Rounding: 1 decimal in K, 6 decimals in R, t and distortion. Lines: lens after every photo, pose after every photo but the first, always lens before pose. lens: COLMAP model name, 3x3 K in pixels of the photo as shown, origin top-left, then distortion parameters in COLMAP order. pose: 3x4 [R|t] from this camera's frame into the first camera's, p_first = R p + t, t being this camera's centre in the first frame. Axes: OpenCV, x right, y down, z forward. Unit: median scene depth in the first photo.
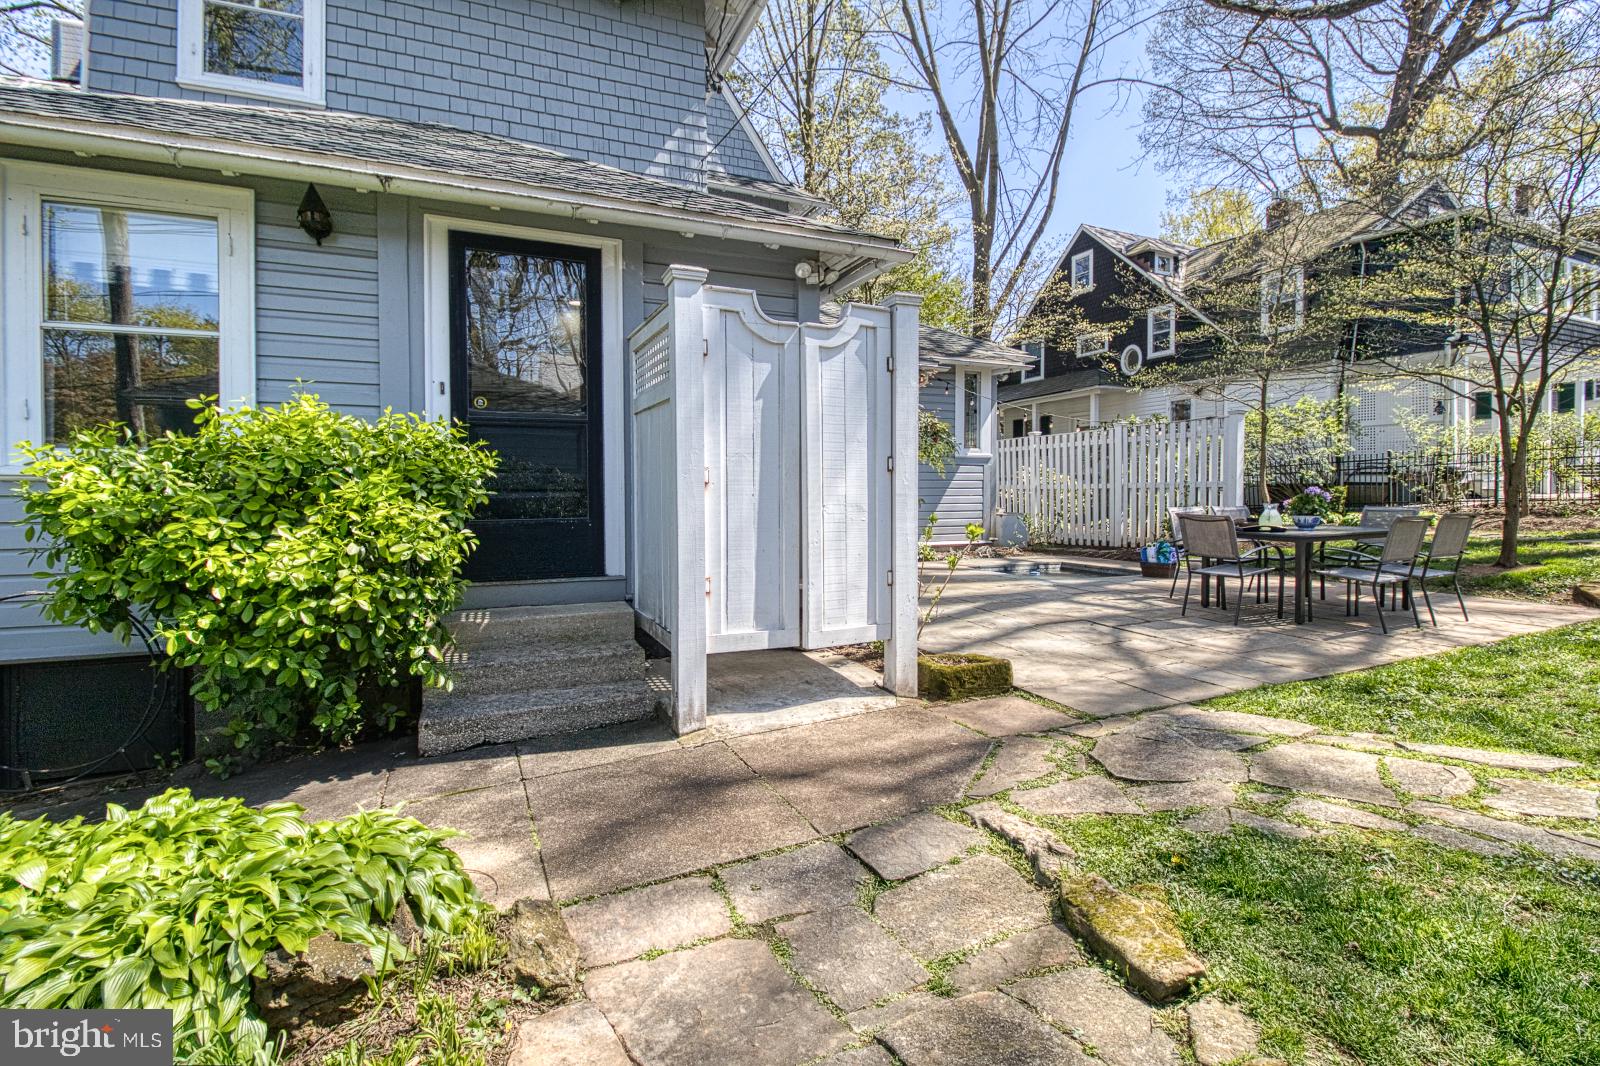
lens RADIAL K [[755.1, 0, 807.5], [0, 755.1, 508.1], [0, 0, 1]] dist [-0.005528, -0.004786]
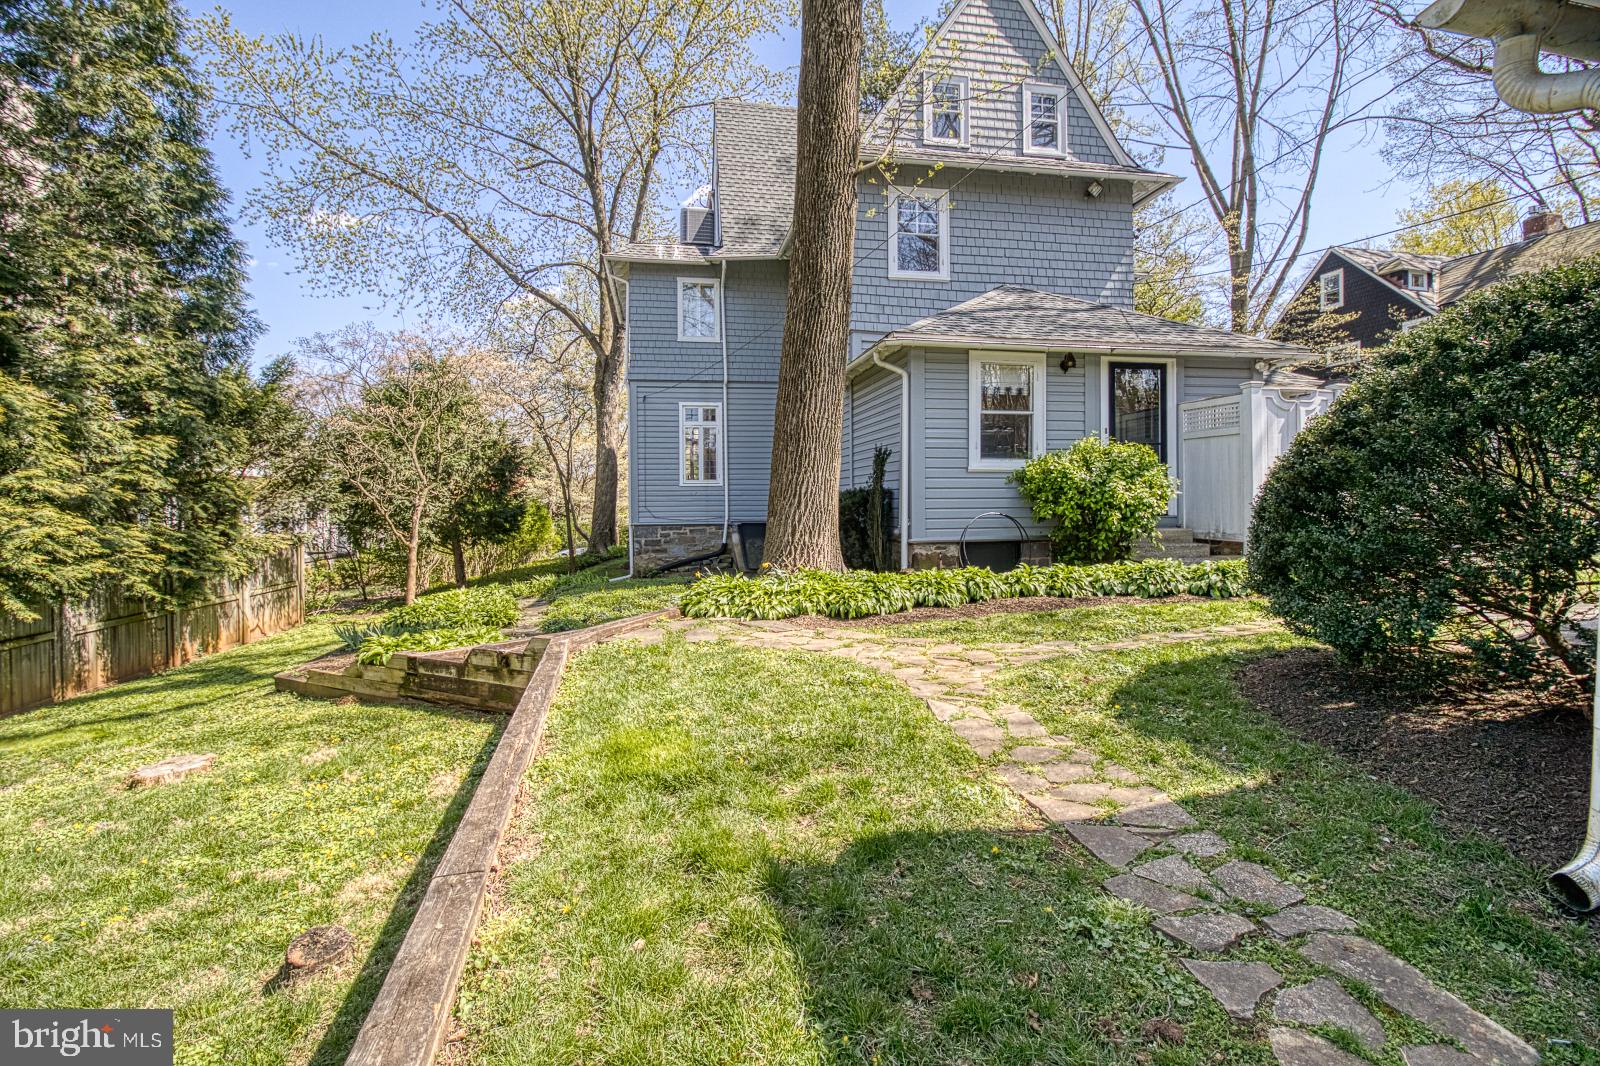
lens RADIAL K [[720.5, 0, 814.4], [0, 720.5, 509.9], [0, 0, 1]] dist [-0.005401, -0.003718]
pose [[0.972856, -0.005875, -0.231336, -0.160082], [0.006866, 0.999970, 0.003477, 0.013470], [0.231308, -0.004971, 0.972868, -0.257524]]
